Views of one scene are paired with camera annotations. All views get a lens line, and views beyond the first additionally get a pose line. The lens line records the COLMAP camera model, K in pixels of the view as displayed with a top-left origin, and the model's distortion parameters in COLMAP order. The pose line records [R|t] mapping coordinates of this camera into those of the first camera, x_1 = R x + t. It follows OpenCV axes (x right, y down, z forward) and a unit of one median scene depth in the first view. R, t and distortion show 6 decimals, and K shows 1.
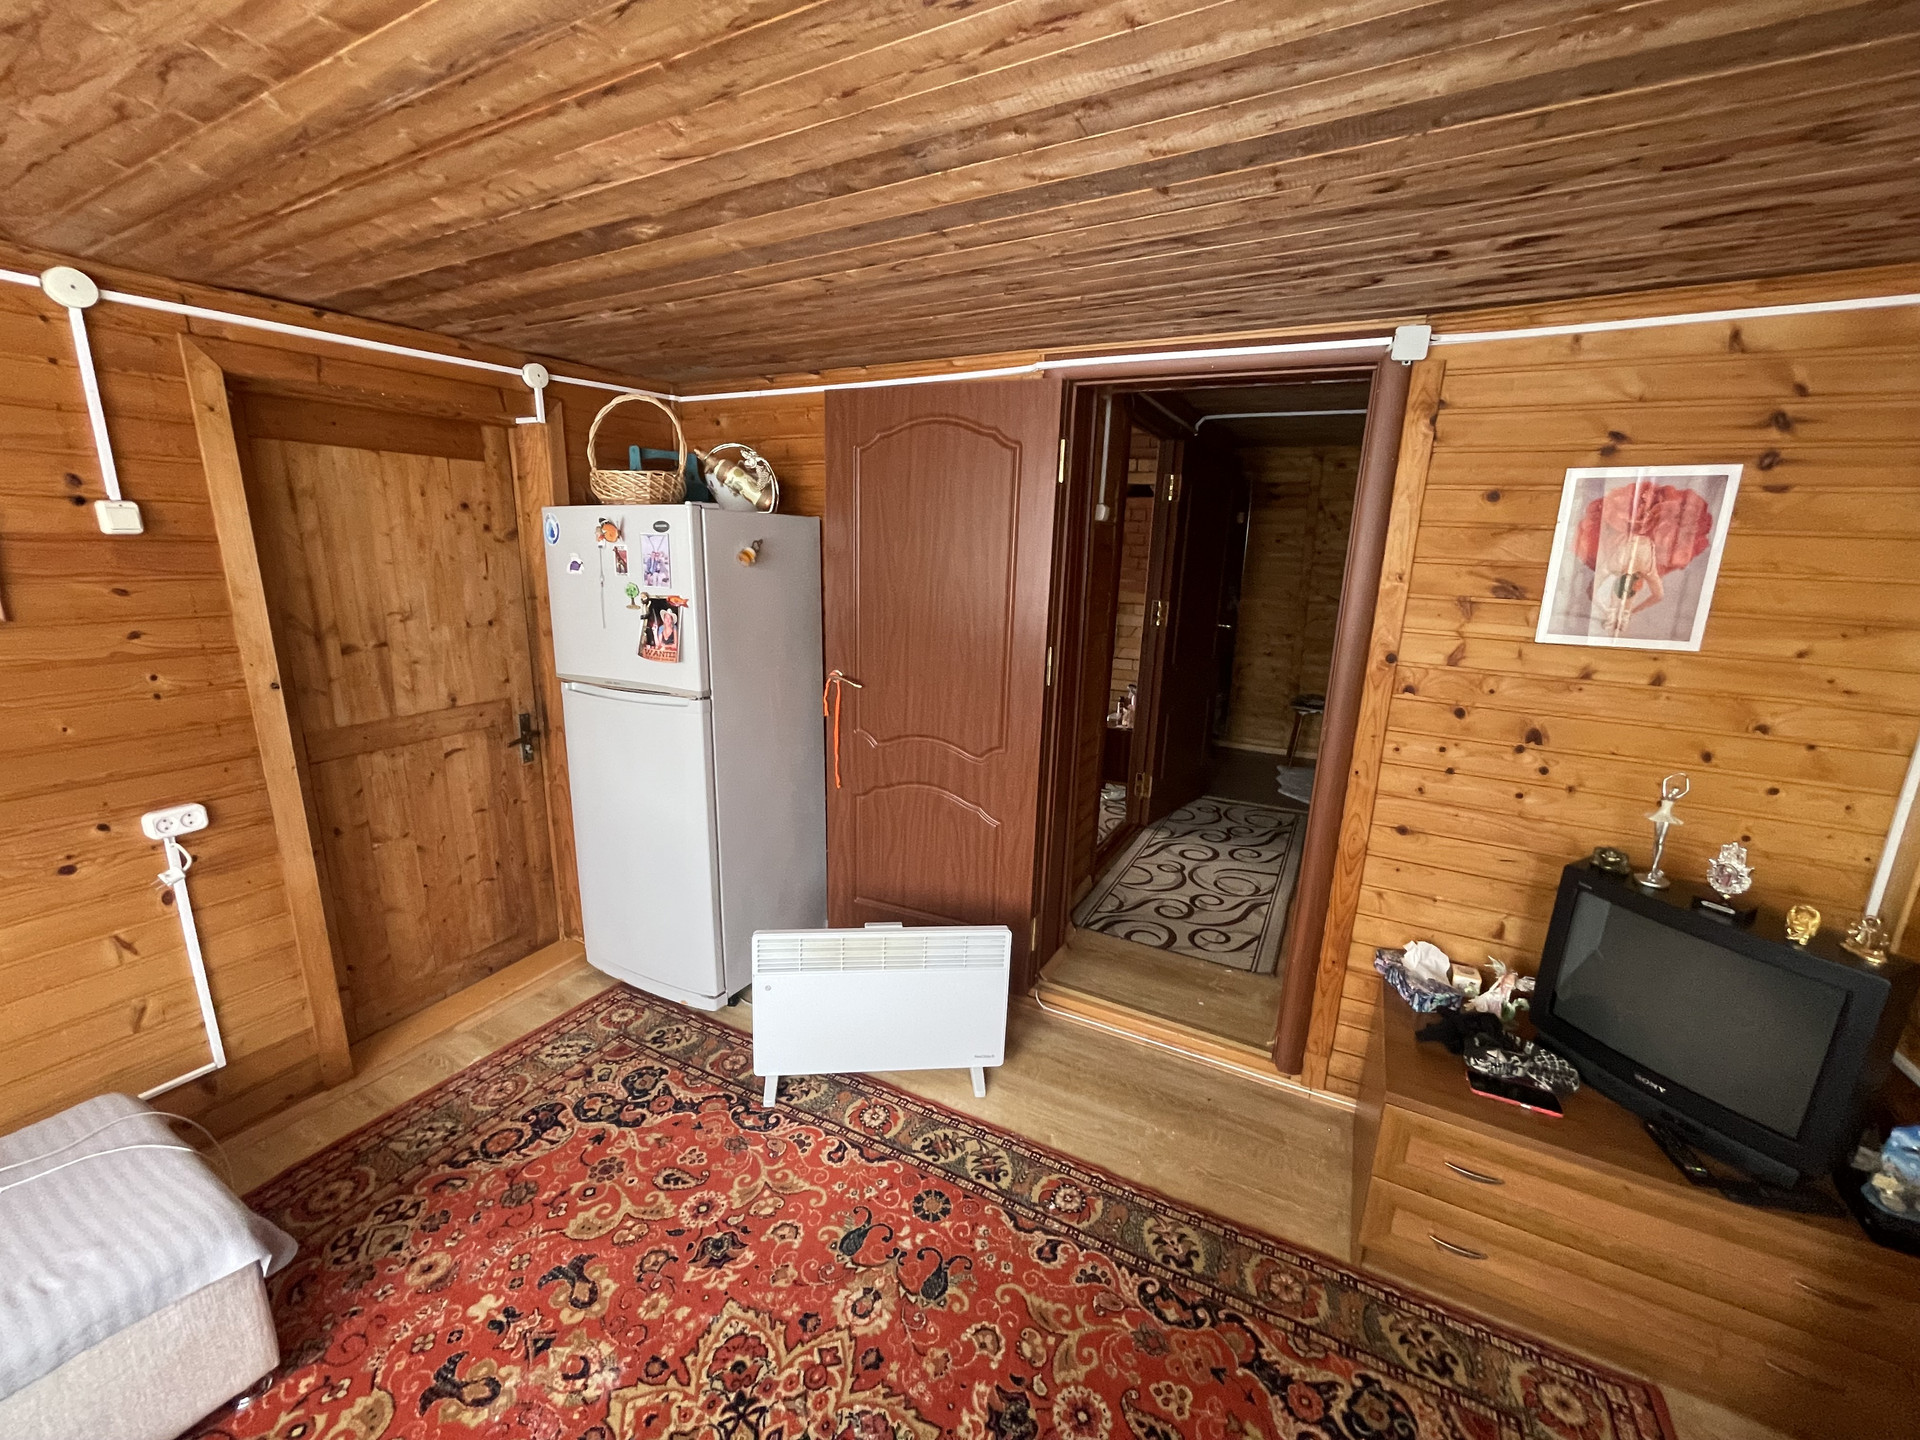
lens RADIAL K [[778.6, 0, 956.8], [0, 778.6, 724.2], [0, 0, 1]] dist [-0.001027, 0.001272]
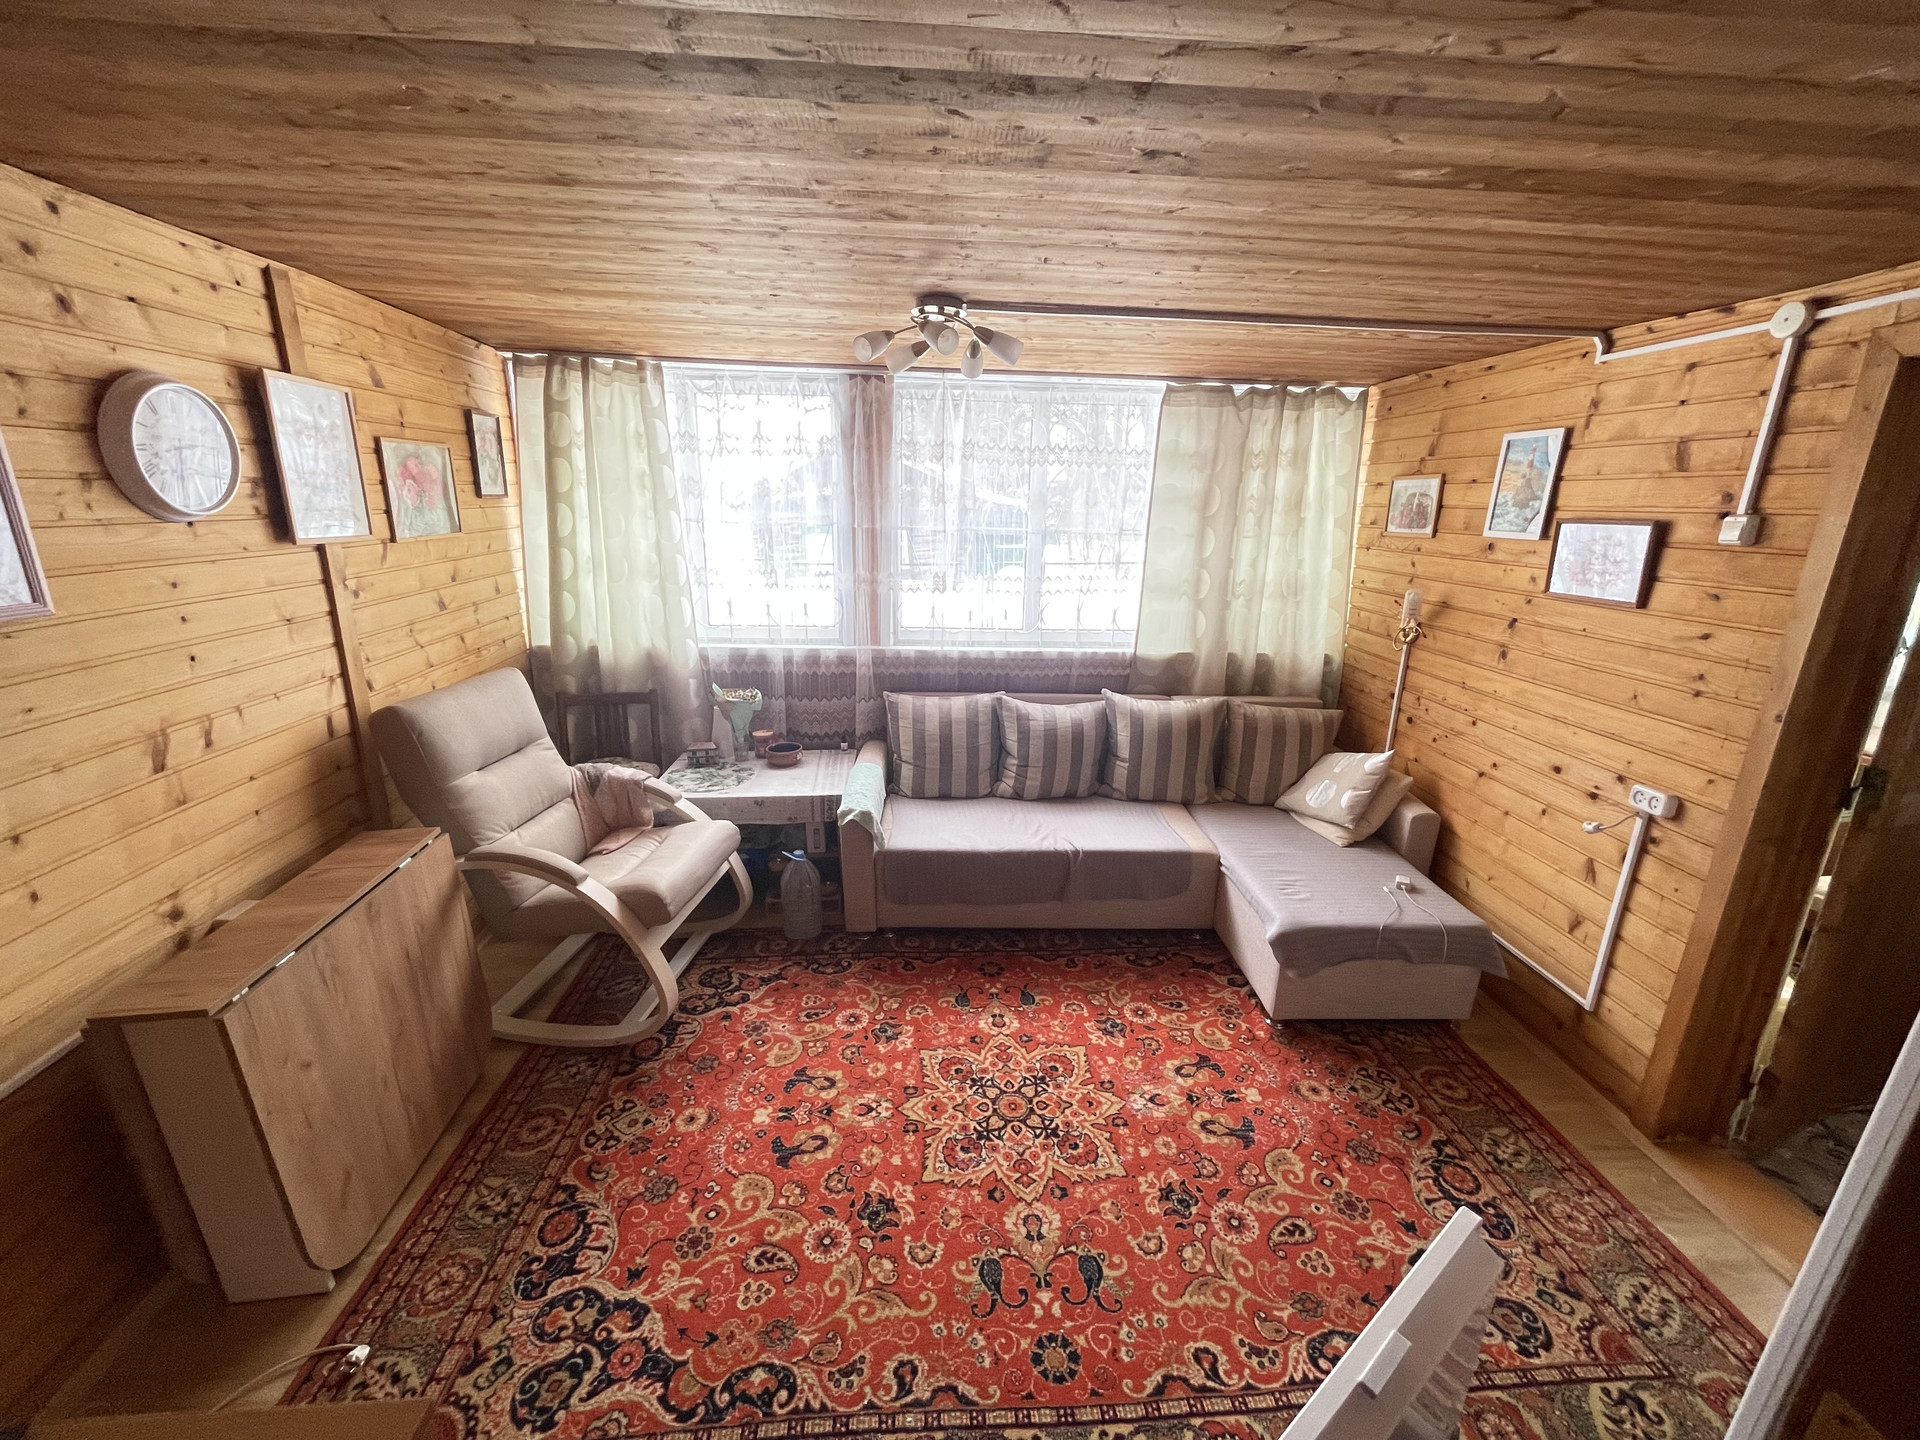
lens RADIAL K [[778.6, 0, 957.7], [0, 778.6, 725.3], [0, 0, 1]] dist [-0.001027, 0.001272]
pose [[-0.857697, 0.105471, -0.503222, 0.423437], [-0.153490, 0.881580, 0.446382, -0.330940], [0.490711, 0.460100, -0.739940, 1.342252]]
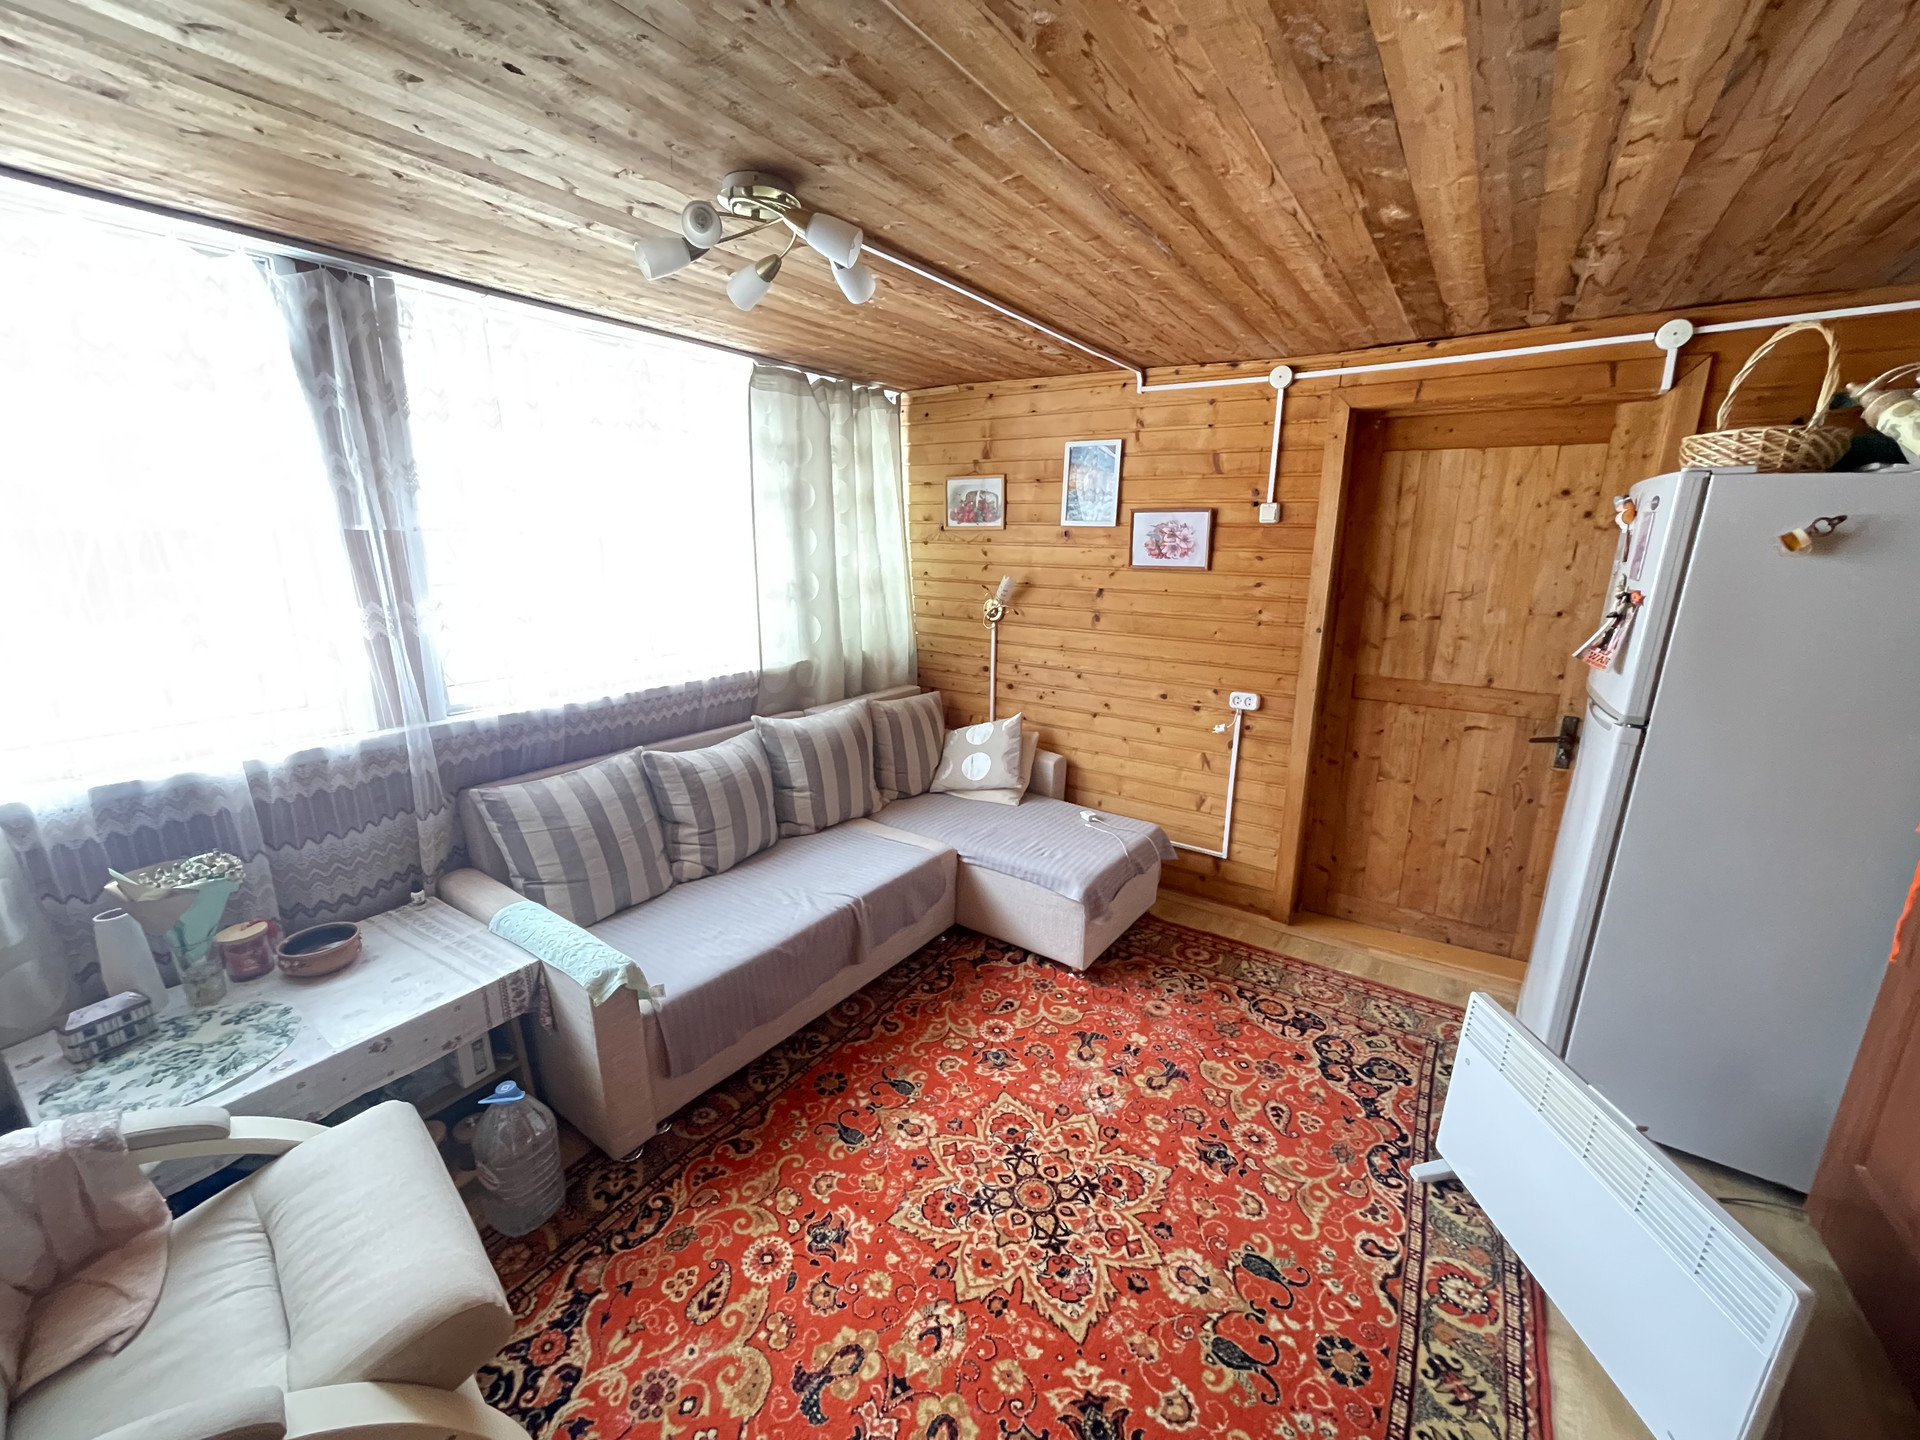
lens RADIAL K [[778.6, 0, 957.4], [0, 778.6, 724.6], [0, 0, 1]] dist [-0.001027, 0.001272]
pose [[-0.112116, 0.222006, -0.968578, 0.673929], [-0.239788, 0.939874, 0.243183, -0.083756], [0.964330, 0.259518, -0.052140, 0.542005]]
